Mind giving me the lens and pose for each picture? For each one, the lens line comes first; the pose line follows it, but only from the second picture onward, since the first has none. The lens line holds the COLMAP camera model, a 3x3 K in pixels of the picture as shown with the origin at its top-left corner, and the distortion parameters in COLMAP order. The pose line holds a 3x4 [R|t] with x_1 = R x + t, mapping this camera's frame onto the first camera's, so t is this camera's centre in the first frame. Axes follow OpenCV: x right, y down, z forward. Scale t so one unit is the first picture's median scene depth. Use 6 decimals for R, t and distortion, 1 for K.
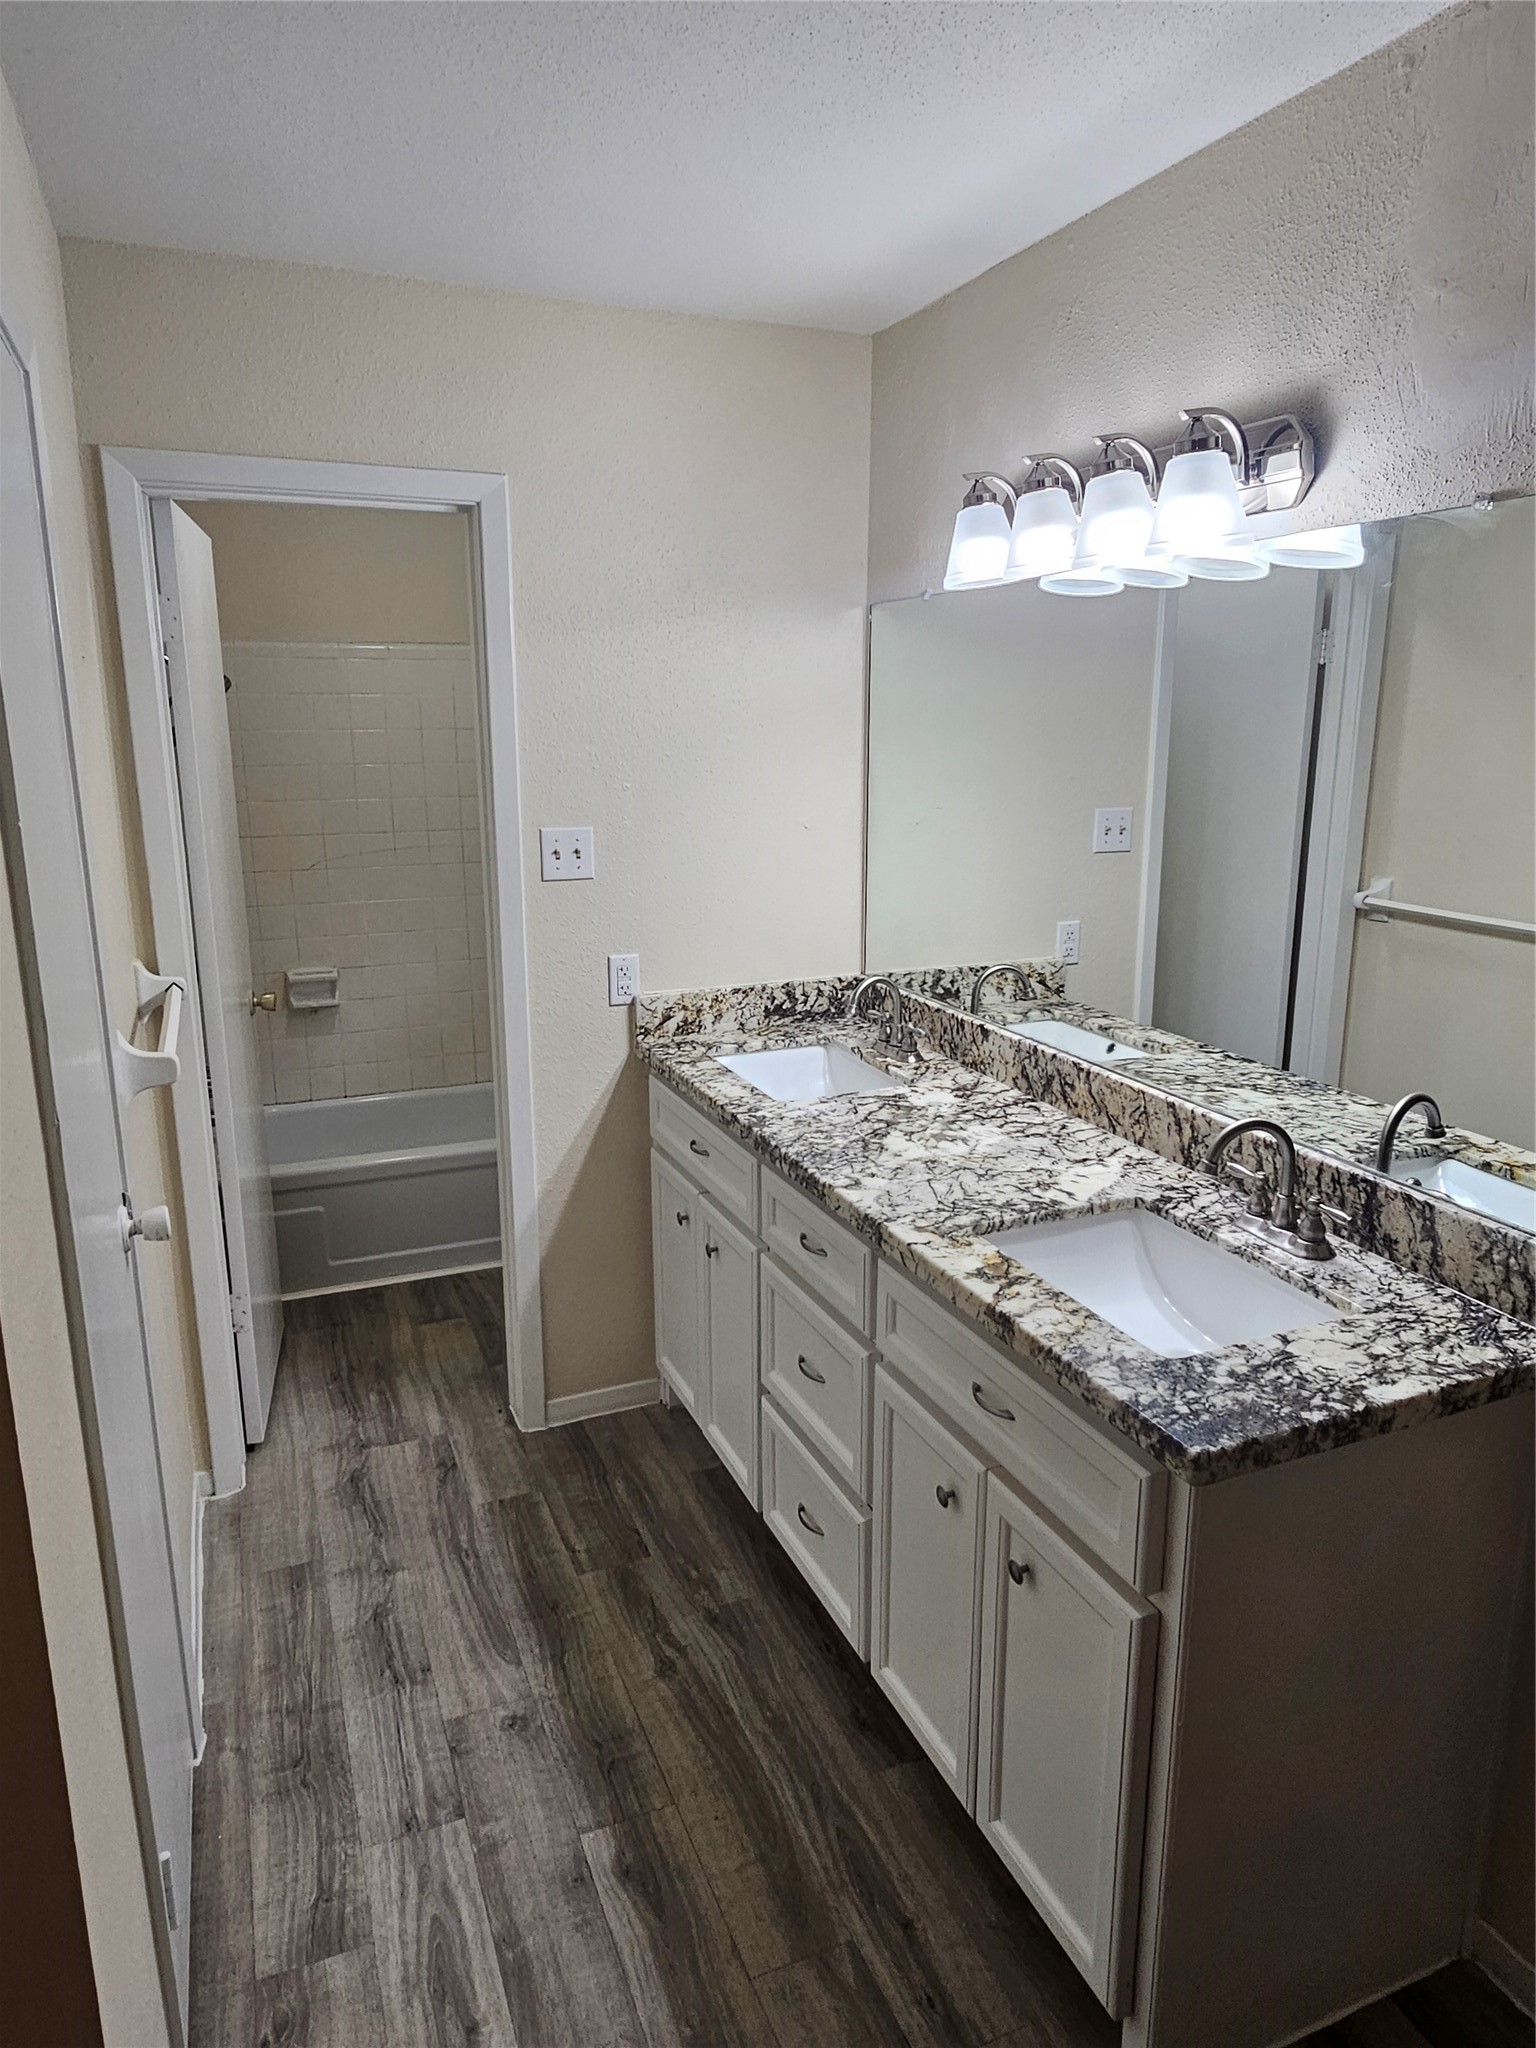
lens RADIAL K [[1299.0, 0, 773.4], [0, 1299.0, 1019.8], [0, 0, 1]] dist [-0.002726, -0.001129]
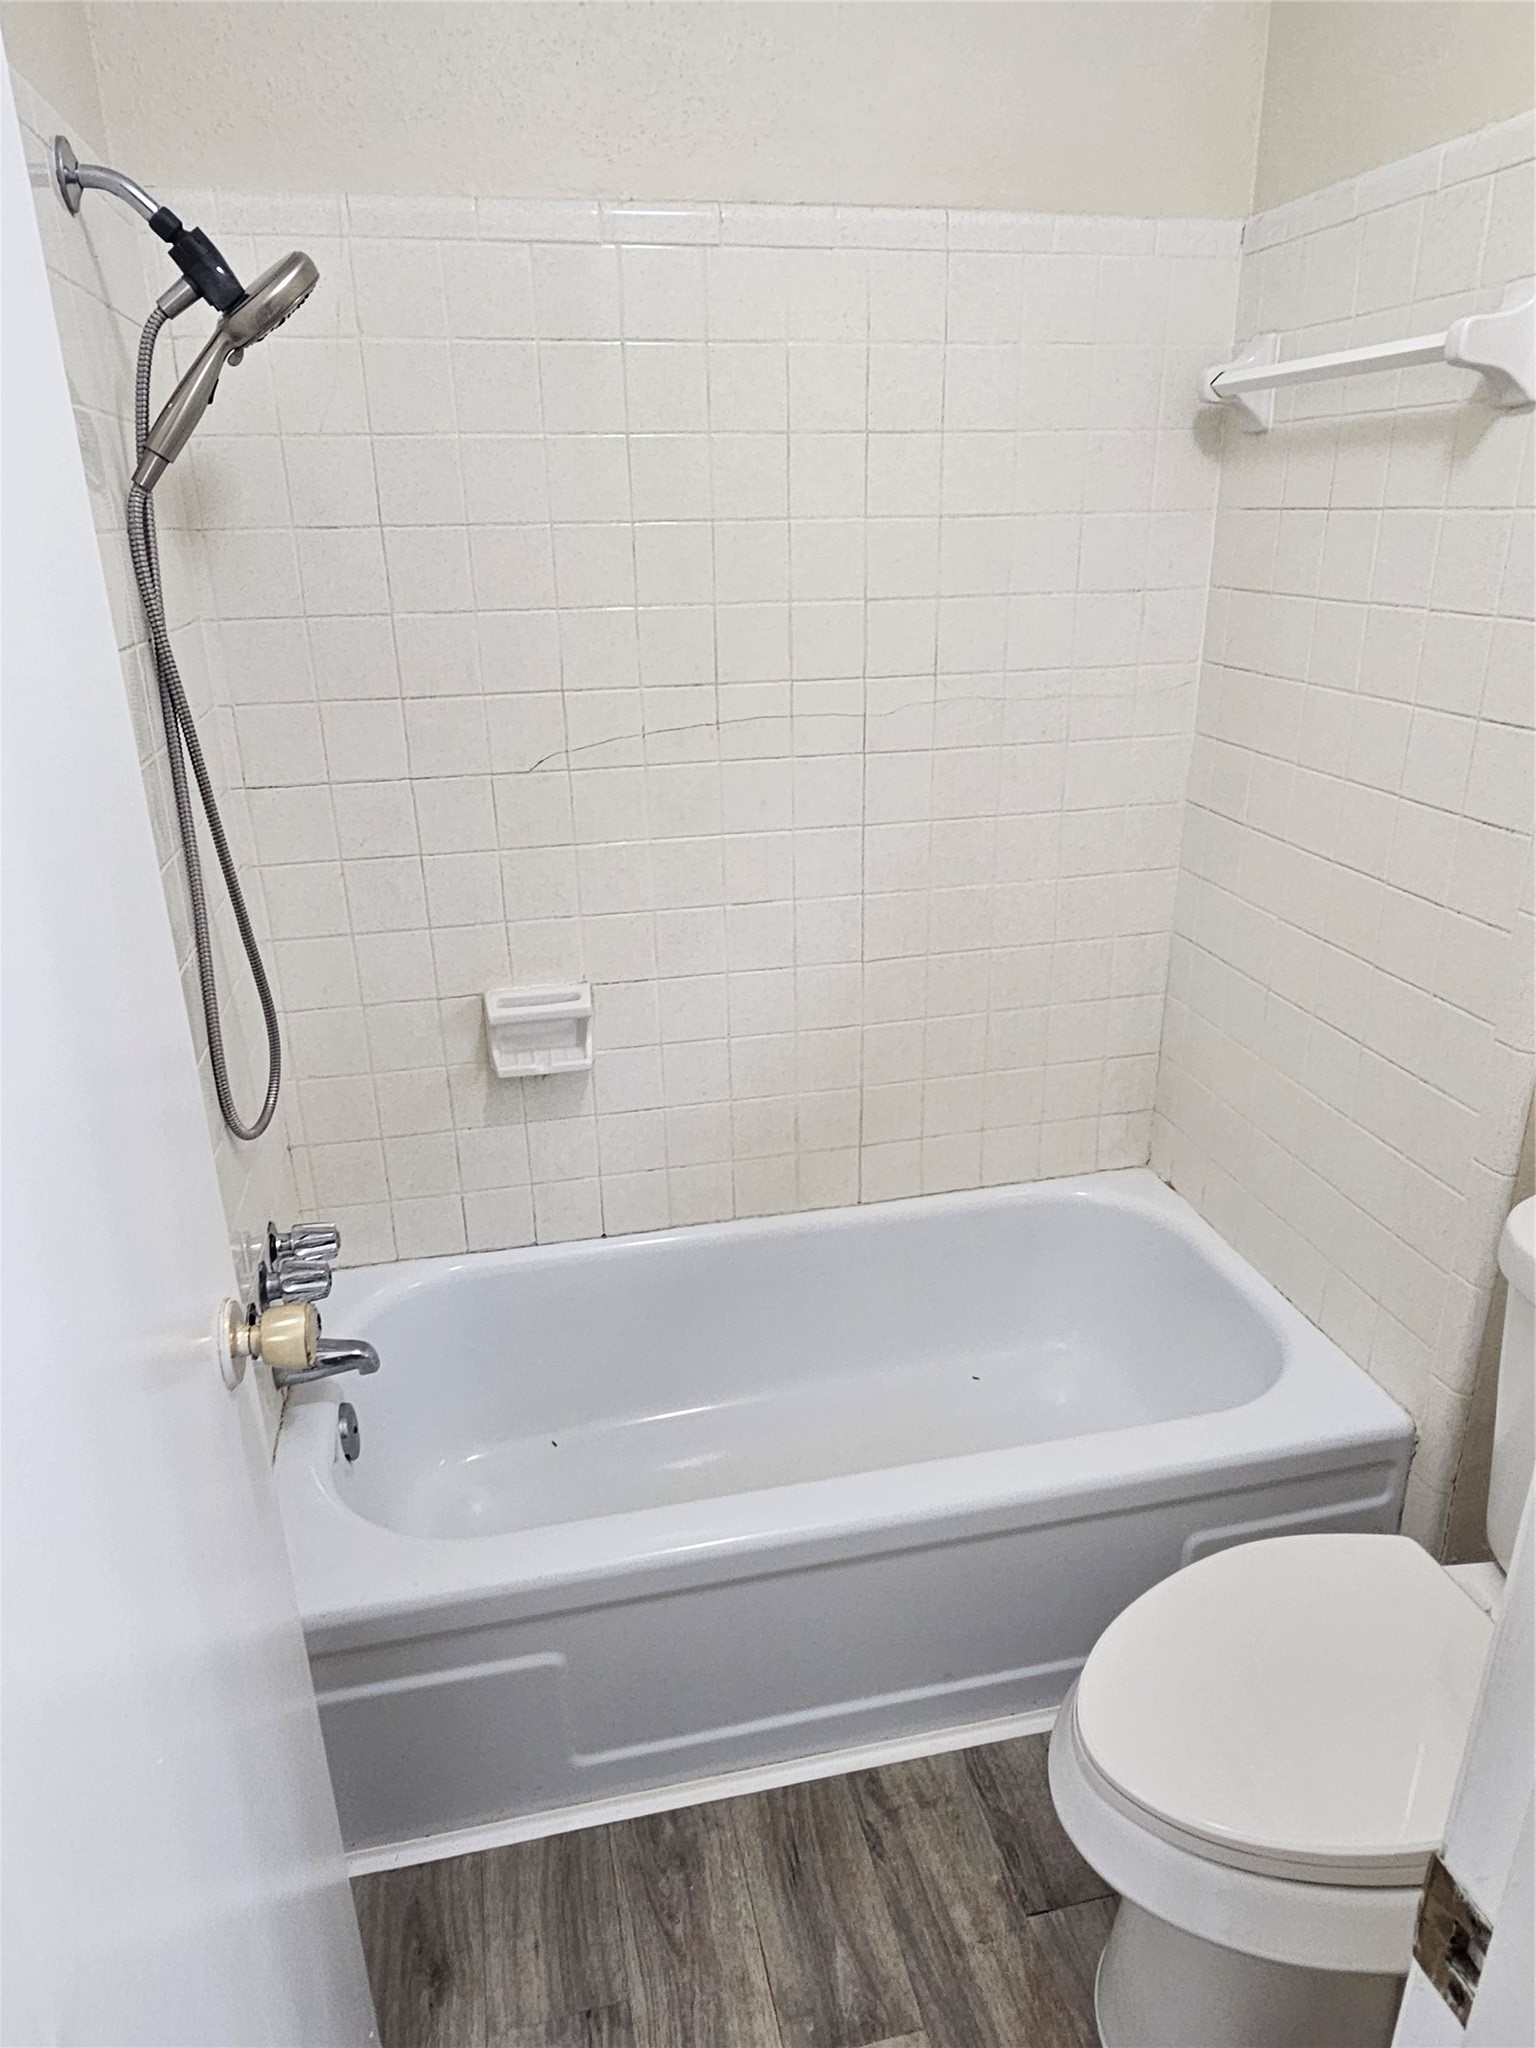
lens RADIAL K [[1299.0, 0, 769.3], [0, 1299.0, 1022.3], [0, 0, 1]] dist [-0.002726, -0.001129]
pose [[0.984879, 0.053073, -0.164915, -0.199371], [-0.027761, 0.987966, 0.152158, -0.100399], [0.171006, -0.145279, 0.974500, 0.567841]]
